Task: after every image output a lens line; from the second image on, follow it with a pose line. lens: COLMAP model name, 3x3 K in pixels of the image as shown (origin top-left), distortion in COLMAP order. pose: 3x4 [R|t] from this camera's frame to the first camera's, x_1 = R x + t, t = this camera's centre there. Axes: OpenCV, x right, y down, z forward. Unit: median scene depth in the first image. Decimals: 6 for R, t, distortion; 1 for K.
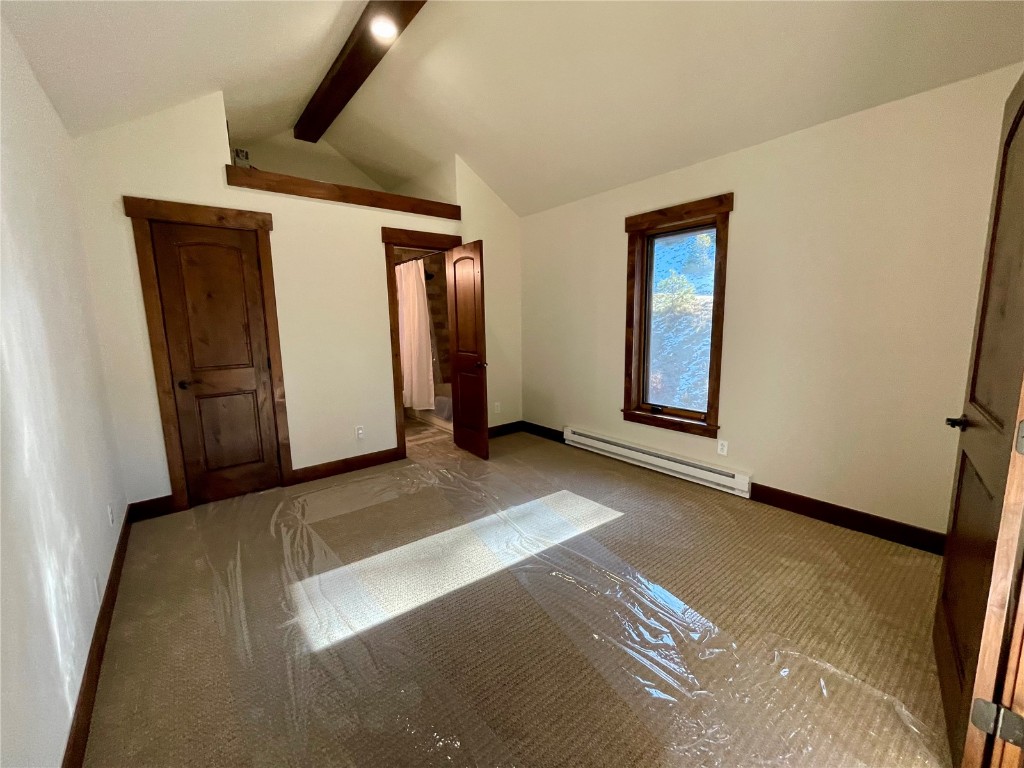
lens RADIAL K [[416.3, 0, 508.9], [0, 416.3, 378.0], [0, 0, 1]] dist [-0.003607, 0.000337]
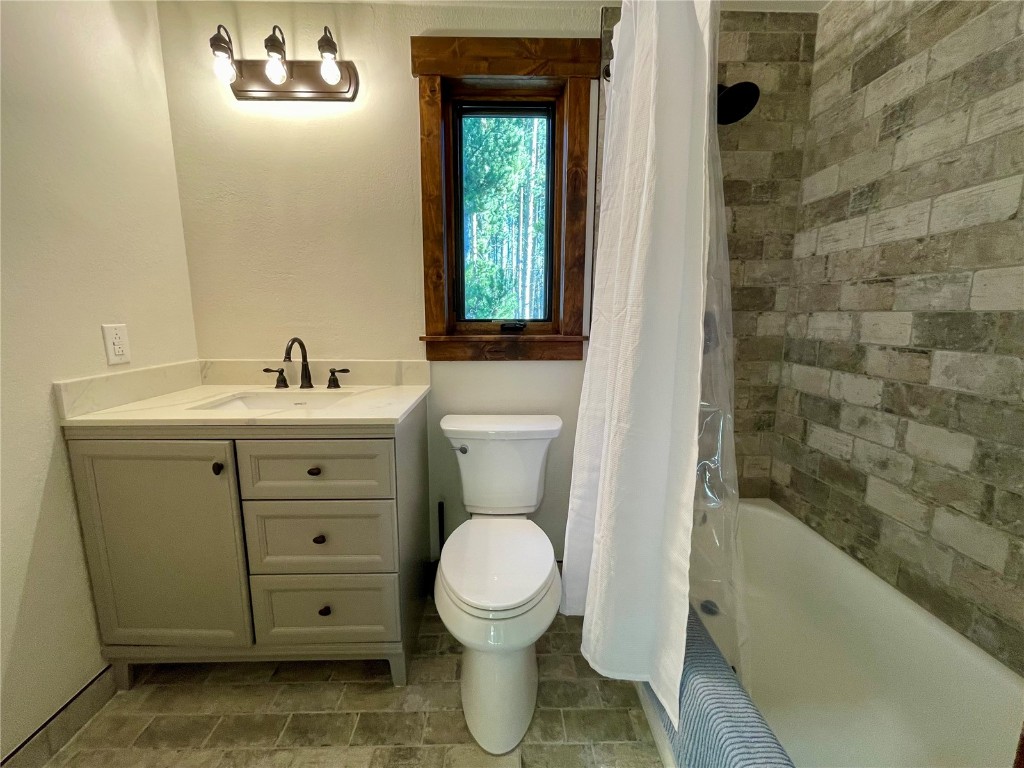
lens RADIAL K [[416.3, 0, 508.3], [0, 416.3, 380.0], [0, 0, 1]] dist [-0.003607, 0.000337]
pose [[0.791548, 0.121591, -0.598889, -0.234497], [-0.107747, 0.992421, 0.059080, -0.138135], [0.601534, 0.017764, 0.798650, 1.299267]]
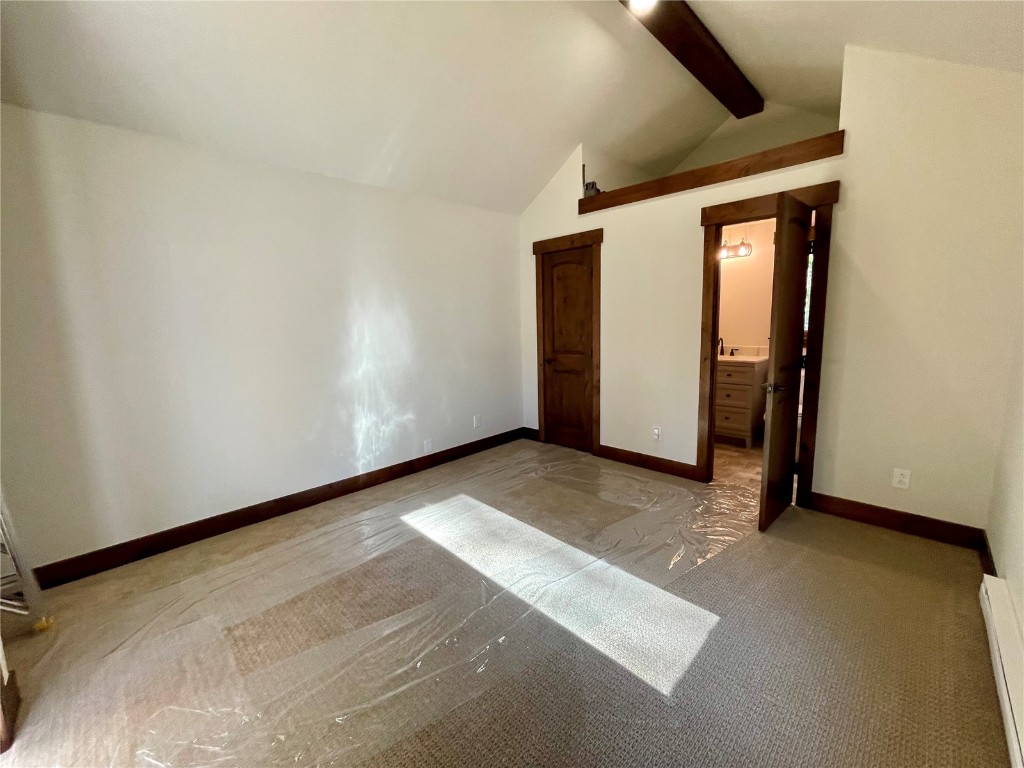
lens RADIAL K [[416.3, 0, 510.4], [0, 416.3, 381.7], [0, 0, 1]] dist [-0.003607, 0.000337]
pose [[0.119018, 0.161940, -0.979597, 0.639198], [-0.119319, 0.981792, 0.147806, -0.109051], [0.985697, 0.099293, 0.136173, 0.624927]]
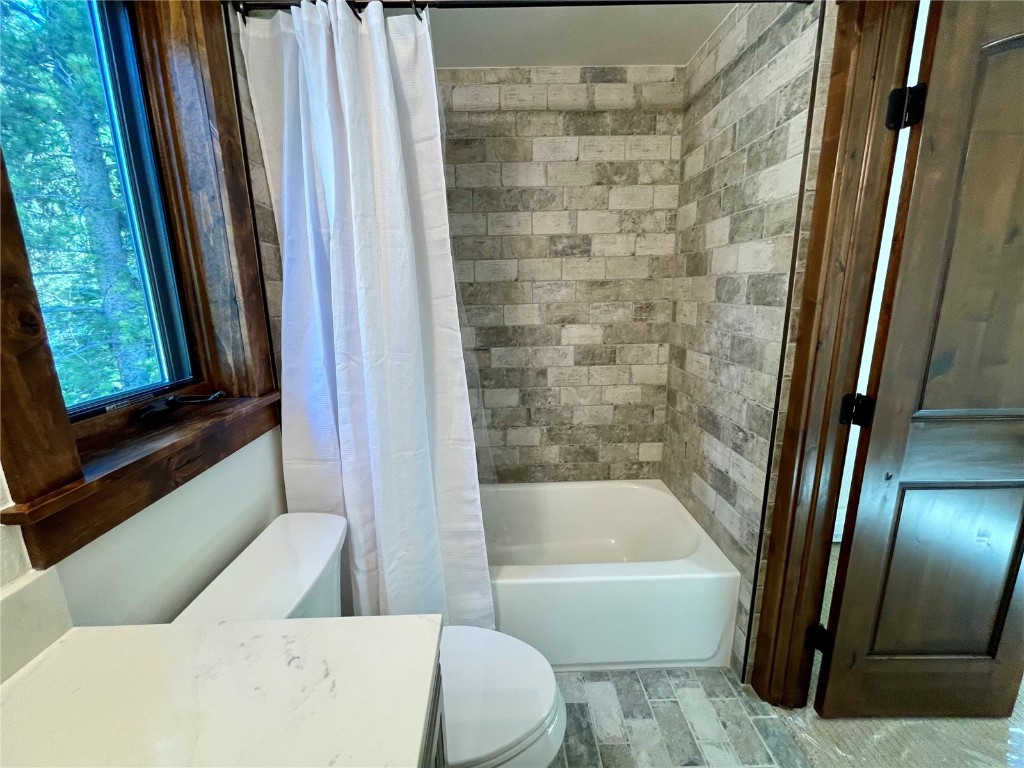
lens RADIAL K [[416.3, 0, 510.9], [0, 416.3, 381.6], [0, 0, 1]] dist [-0.003607, 0.000337]
pose [[0.607813, -0.159829, 0.777829, -0.639892], [0.118986, 0.986807, 0.109792, -0.196265], [-0.785115, 0.025818, 0.618811, 1.384296]]
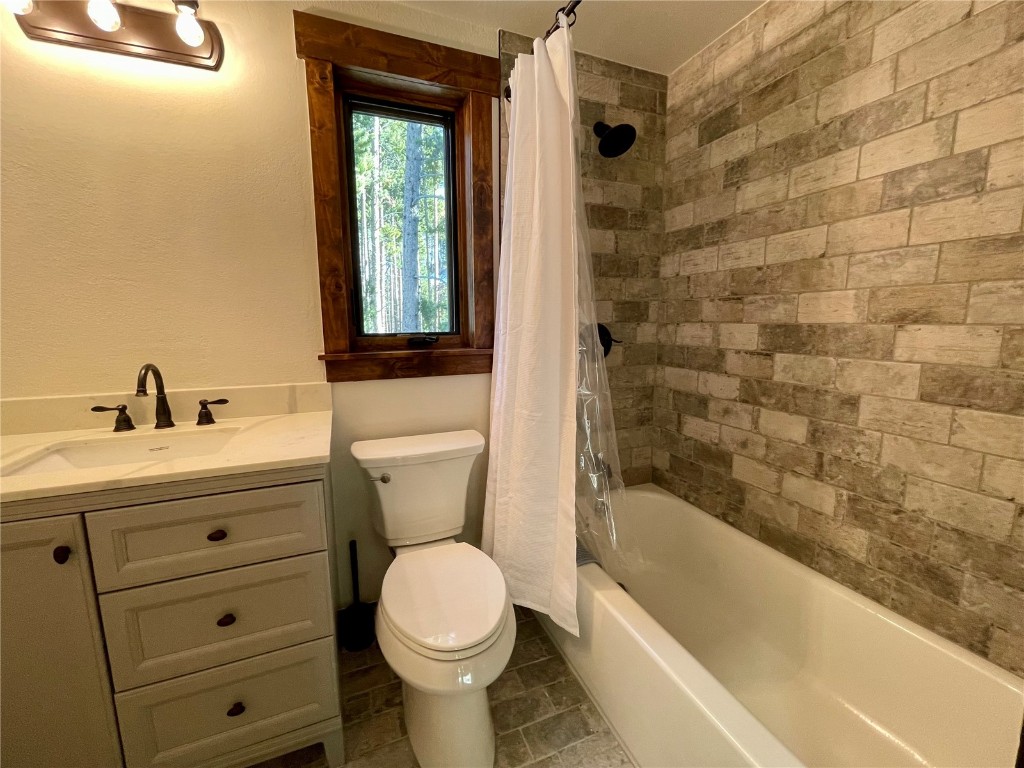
lens RADIAL K [[416.3, 0, 507.0], [0, 416.3, 379.7], [0, 0, 1]] dist [-0.003607, 0.000337]
pose [[0.957084, 0.059549, -0.283627, -0.313565], [-0.058016, 0.998220, 0.013811, -0.141218], [0.283945, 0.003237, 0.958835, 1.272008]]
